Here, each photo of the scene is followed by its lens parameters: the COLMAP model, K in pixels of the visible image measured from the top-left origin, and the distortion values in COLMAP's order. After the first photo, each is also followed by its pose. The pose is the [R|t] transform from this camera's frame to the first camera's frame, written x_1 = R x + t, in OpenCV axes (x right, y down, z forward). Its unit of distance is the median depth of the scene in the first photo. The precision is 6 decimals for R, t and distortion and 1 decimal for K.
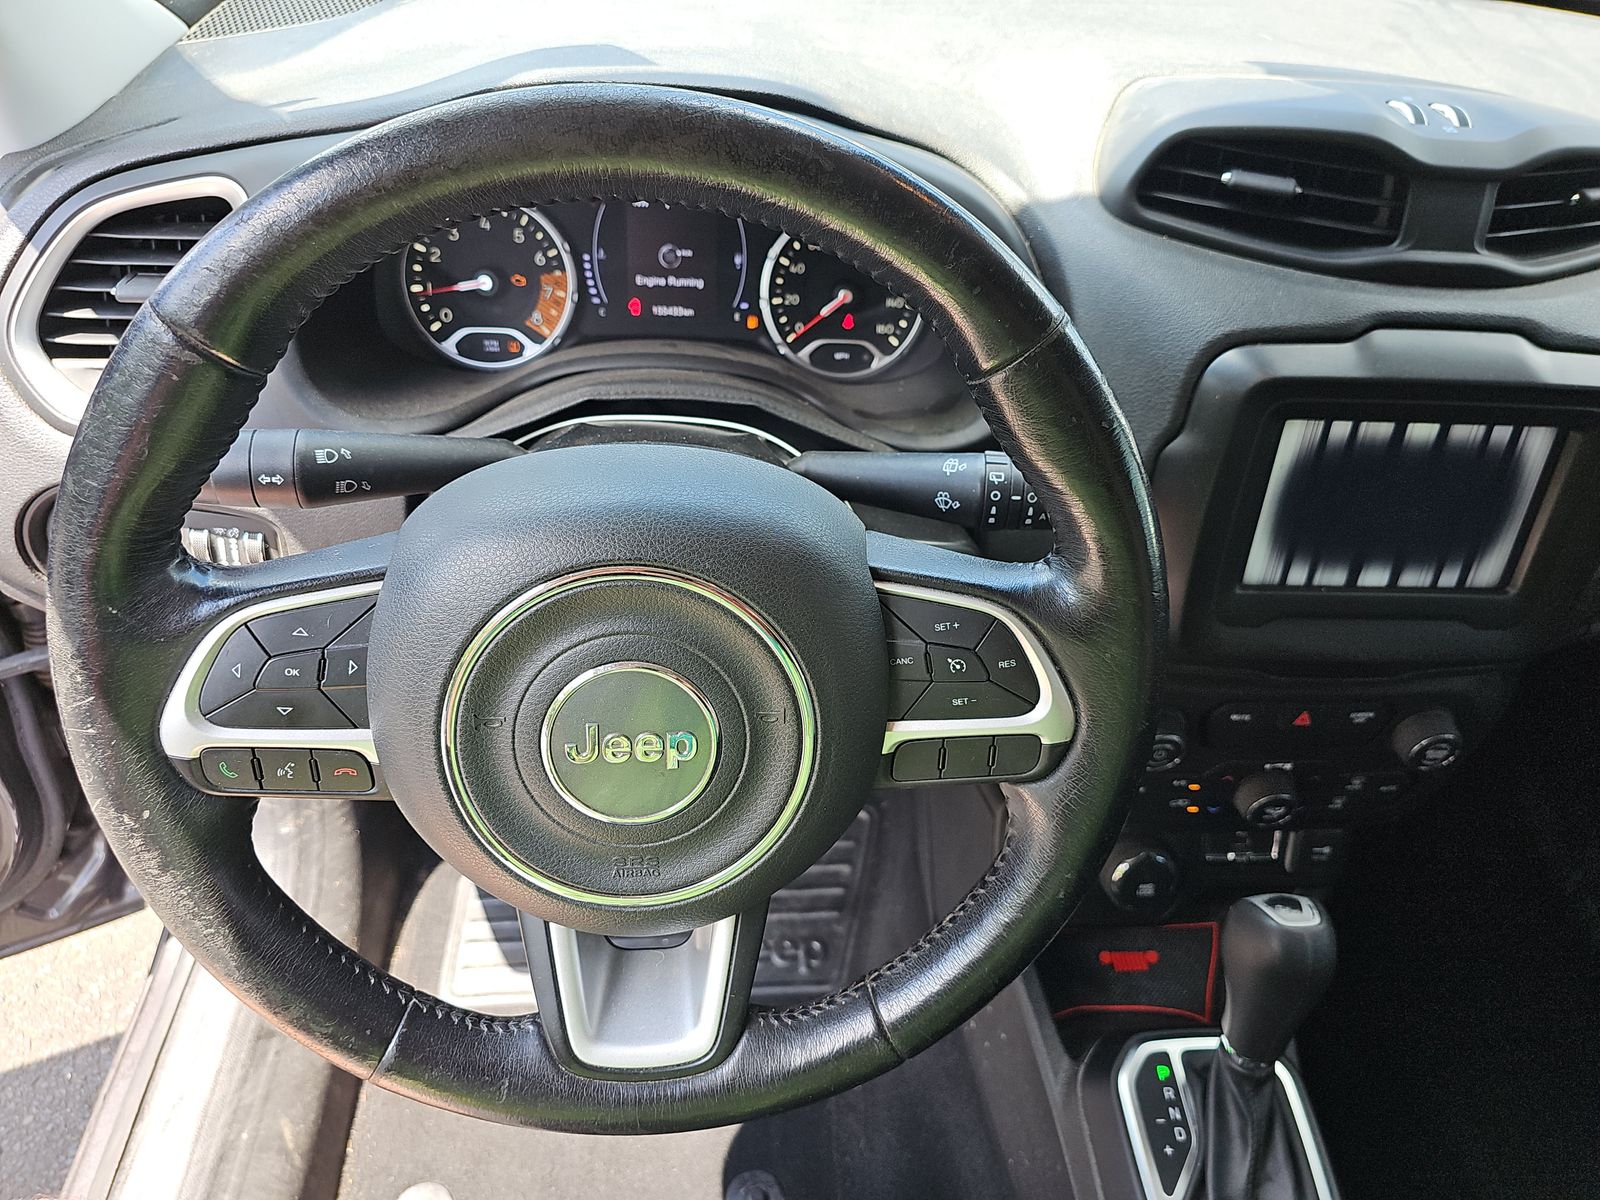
lens RADIAL K [[1084.7, 0, 791.2], [0, 1084.7, 599.4], [0, 0, 1]] dist [0.005065, -0.000732]
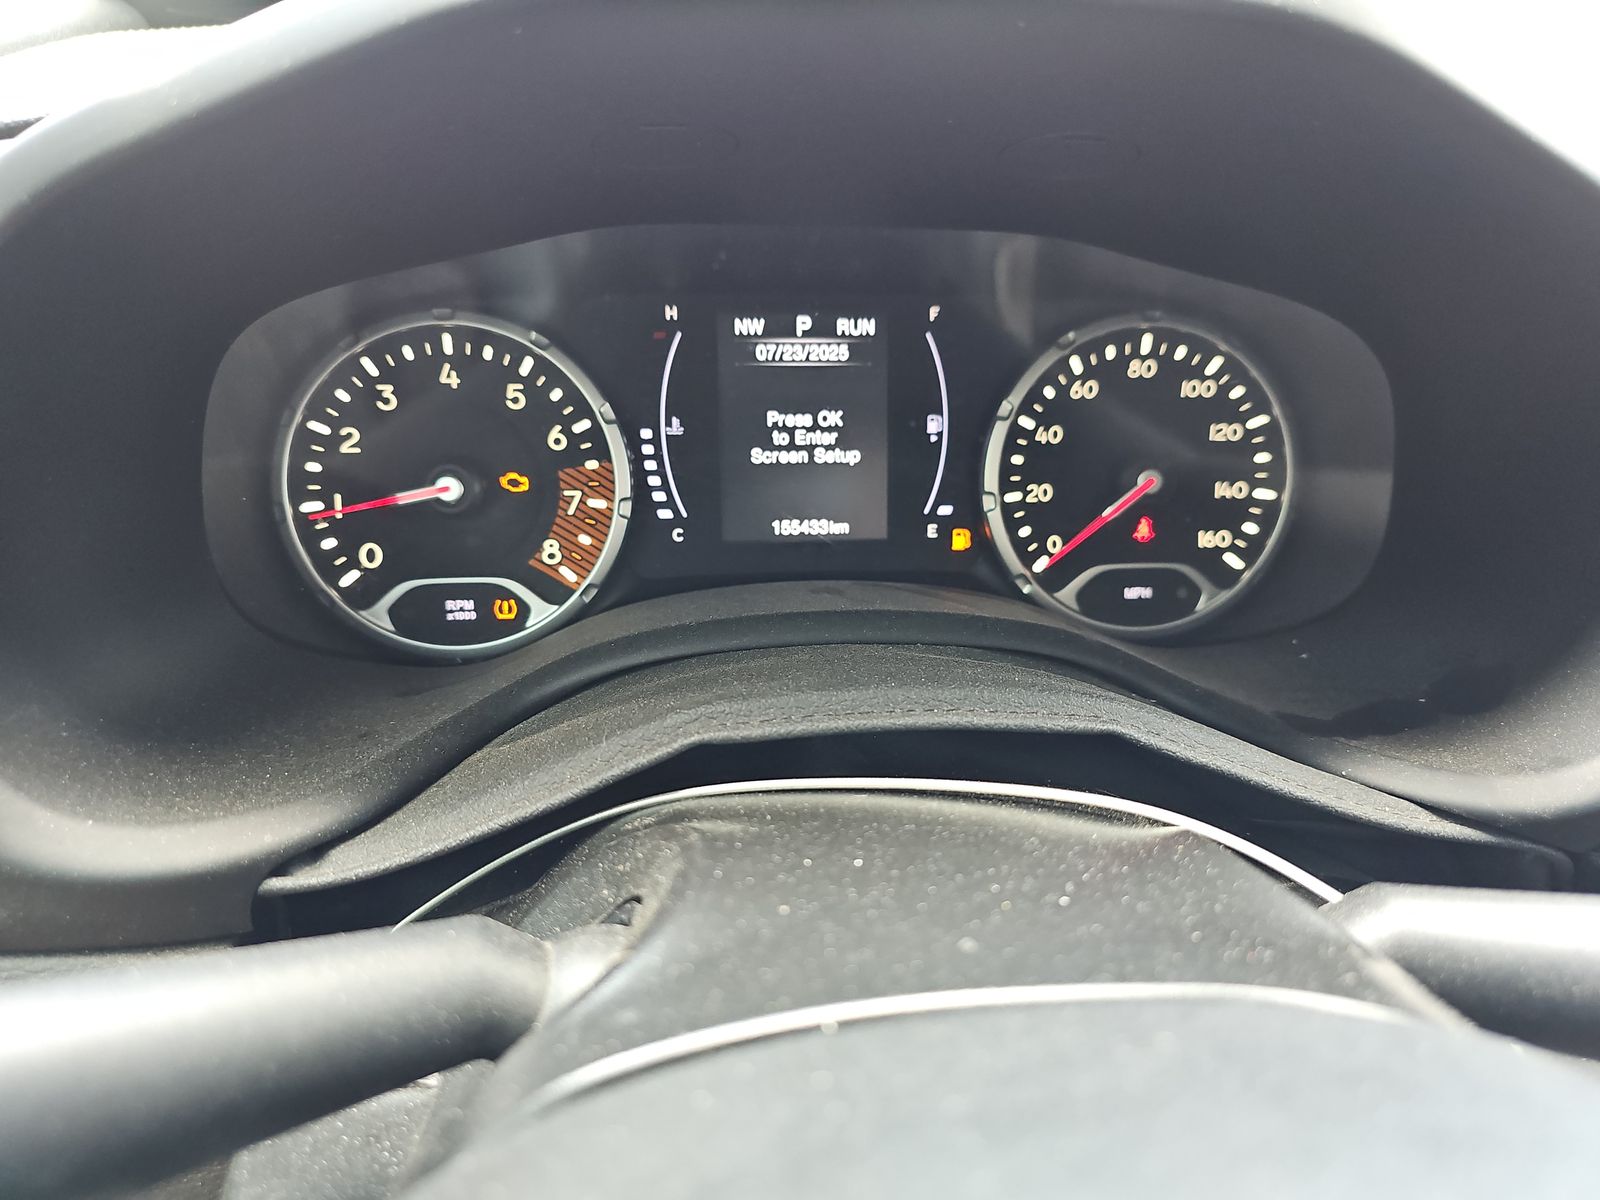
lens RADIAL K [[1084.7, 0, 804.9], [0, 1084.7, 604.7], [0, 0, 1]] dist [0.005065, -0.000732]
pose [[0.998561, -0.050859, 0.017005, -0.125542], [0.053205, 0.979270, -0.195449, -0.129103], [-0.006712, 0.196072, 0.980566, 0.504639]]
